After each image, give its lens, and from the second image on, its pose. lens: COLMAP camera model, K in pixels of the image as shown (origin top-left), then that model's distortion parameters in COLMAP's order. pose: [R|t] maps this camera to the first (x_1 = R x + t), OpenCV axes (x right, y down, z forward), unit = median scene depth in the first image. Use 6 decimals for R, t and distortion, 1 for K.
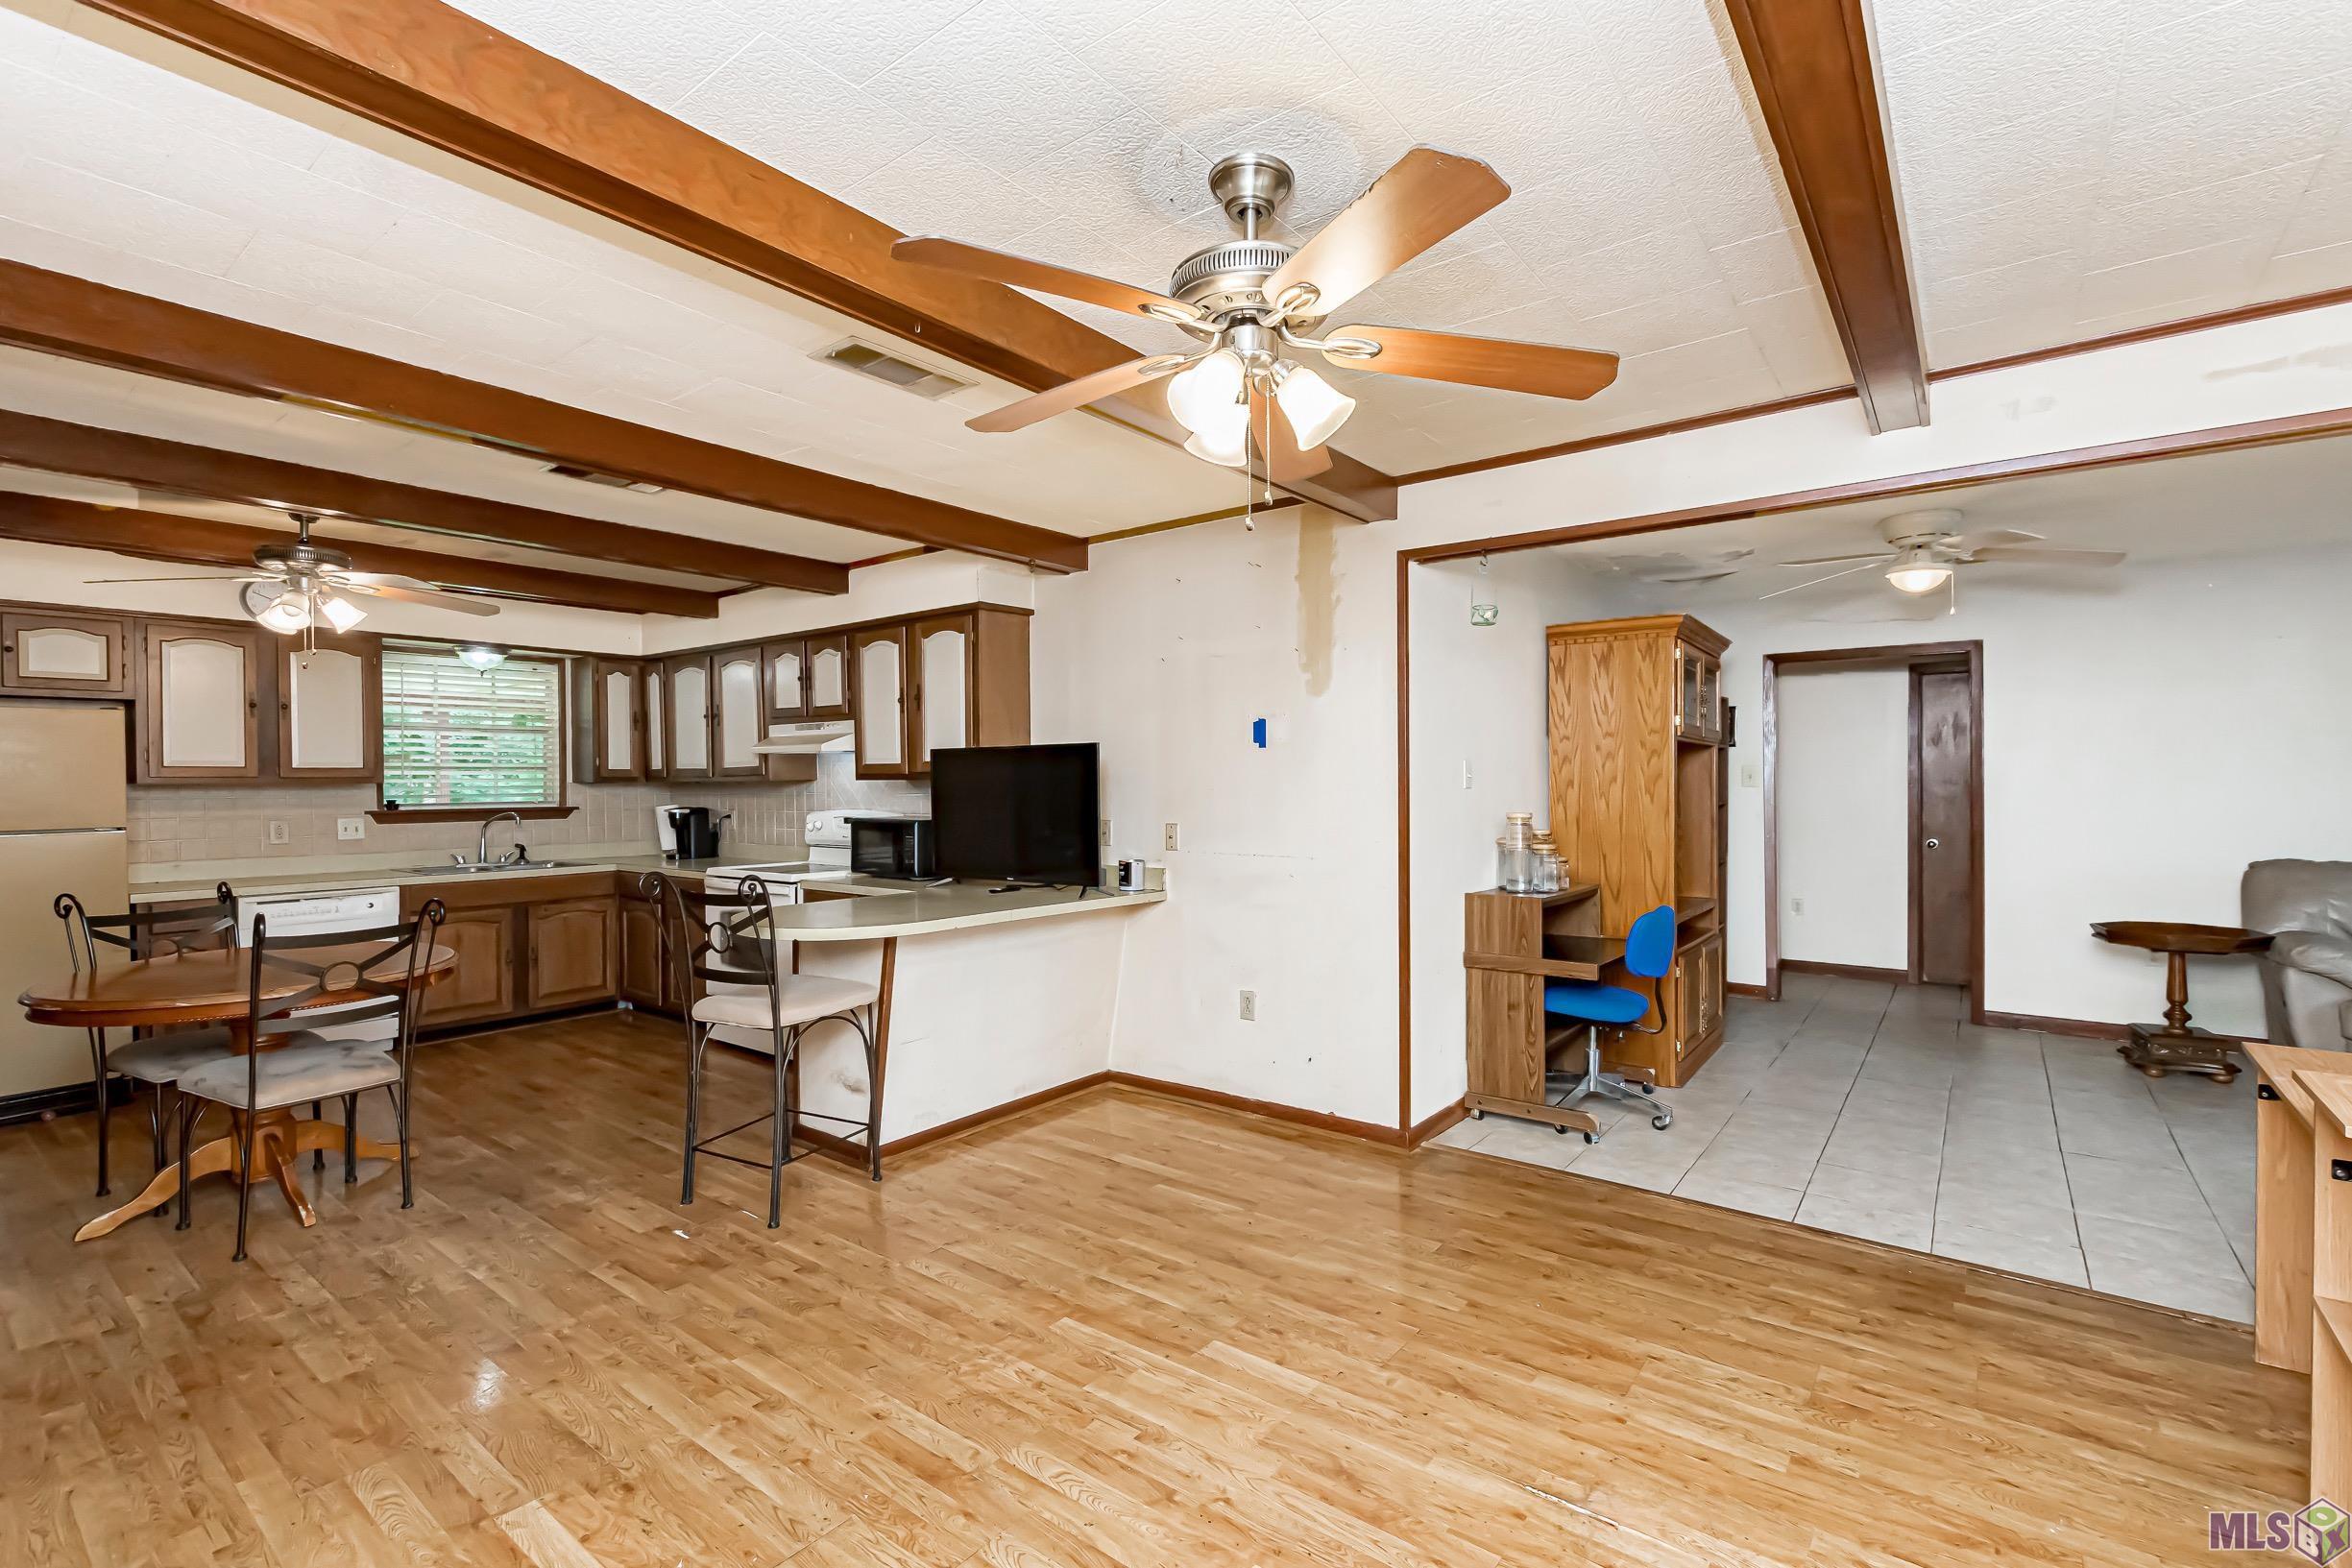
lens RADIAL K [[1047.2, 0, 1176.4], [0, 1047.2, 781.6], [0, 0, 1]] dist [-0.002471, -0.001093]
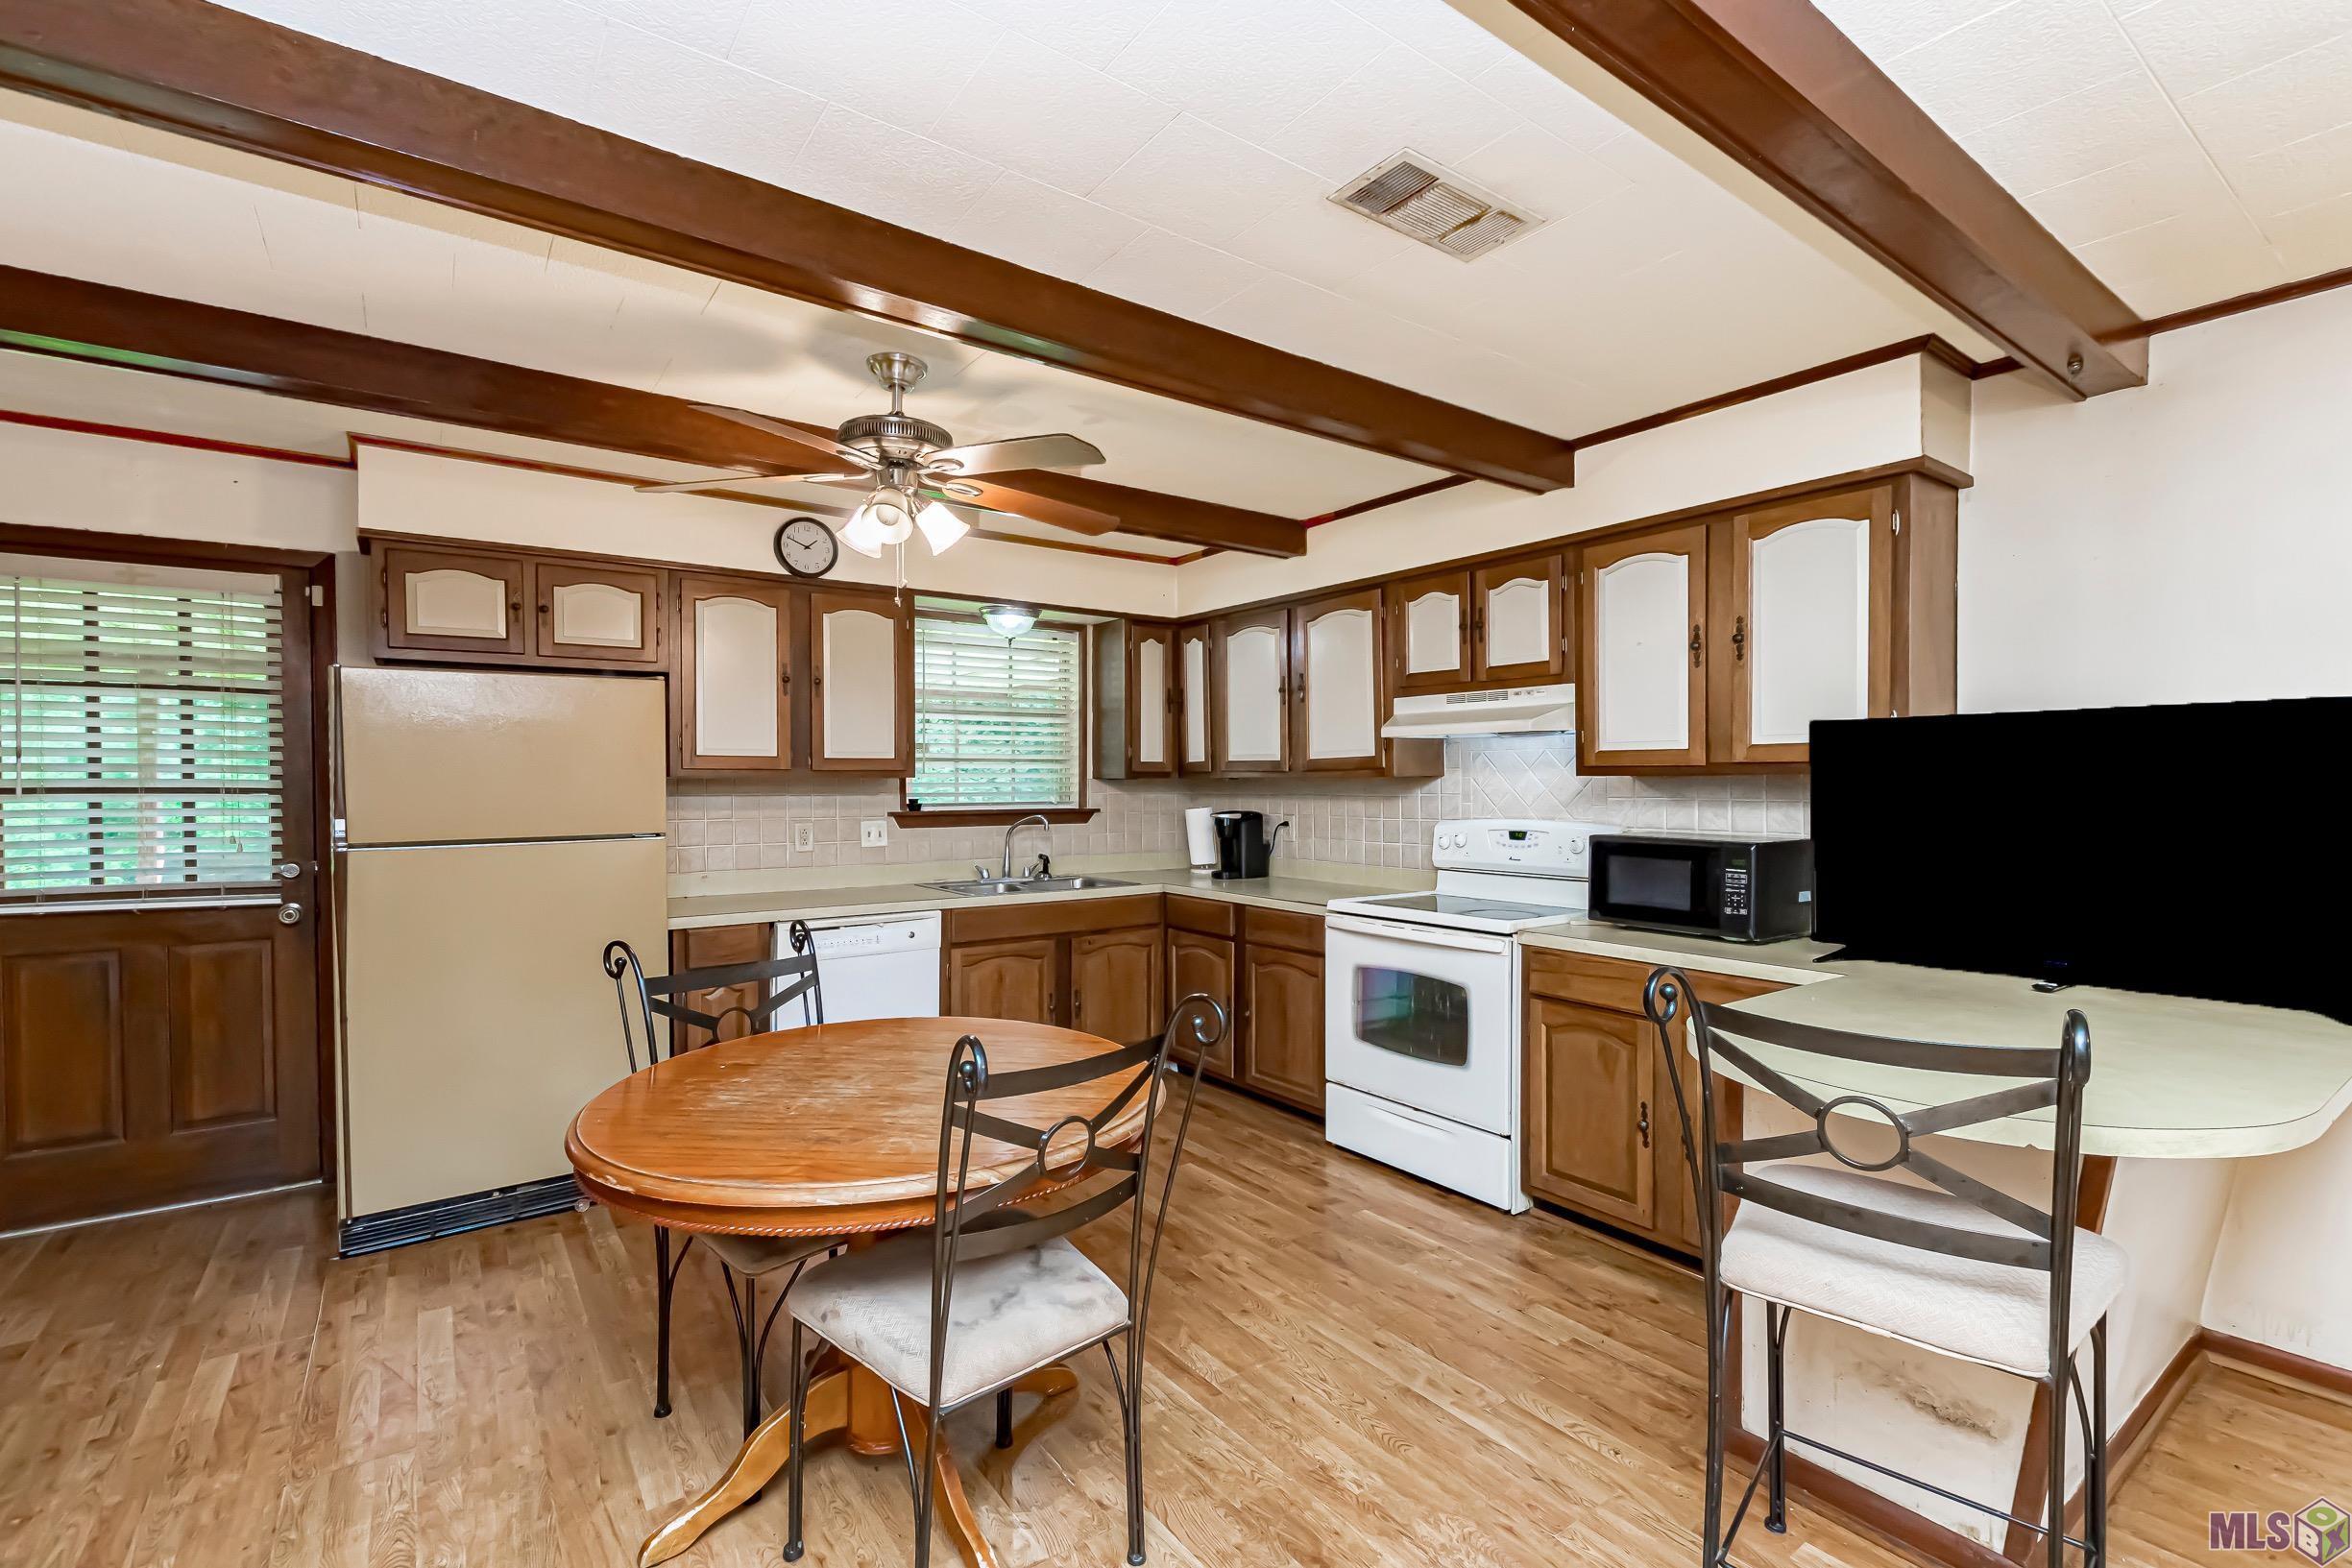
lens RADIAL K [[1047.2, 0, 1179.3], [0, 1047.2, 788.8], [0, 0, 1]] dist [-0.002471, -0.001093]
pose [[0.958993, 0.005422, -0.283377, -0.329653], [-0.002597, 0.999943, 0.010347, 0.000283], [0.283417, -0.009187, 0.958953, 0.284222]]
